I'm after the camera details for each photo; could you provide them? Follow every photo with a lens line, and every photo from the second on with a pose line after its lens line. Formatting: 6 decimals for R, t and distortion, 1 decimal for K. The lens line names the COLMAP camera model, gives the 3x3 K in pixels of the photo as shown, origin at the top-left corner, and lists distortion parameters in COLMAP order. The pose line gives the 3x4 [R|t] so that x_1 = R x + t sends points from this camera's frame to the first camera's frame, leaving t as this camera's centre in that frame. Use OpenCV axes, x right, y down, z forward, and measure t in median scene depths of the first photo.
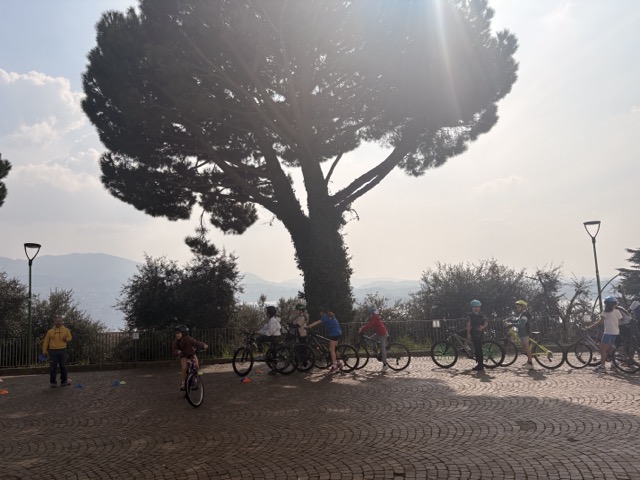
lens RADIAL K [[481.7, 0, 321.0], [0, 481.7, 238.5], [0, 0, 1]] dist [0.031927, -0.011960]
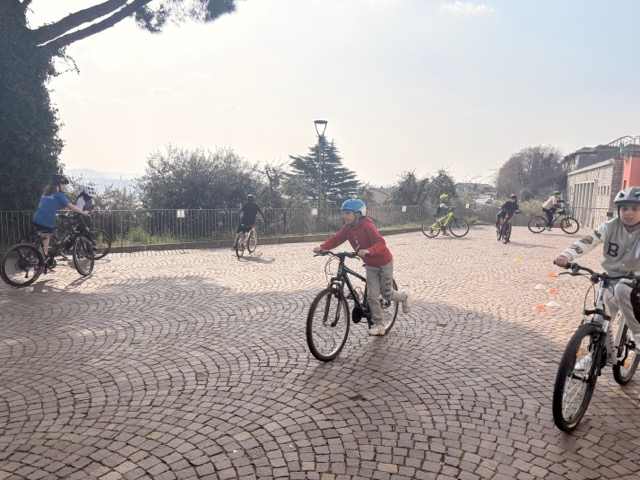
lens RADIAL K [[481.7, 0, 320.0], [0, 481.7, 243.0], [0, 0, 1]] dist [0.031927, -0.011960]
pose [[0.791126, -0.014297, 0.611486, -0.084060], [-0.123239, 0.975498, 0.182251, 0.032517], [-0.599109, -0.219542, 0.769980, 0.142224]]
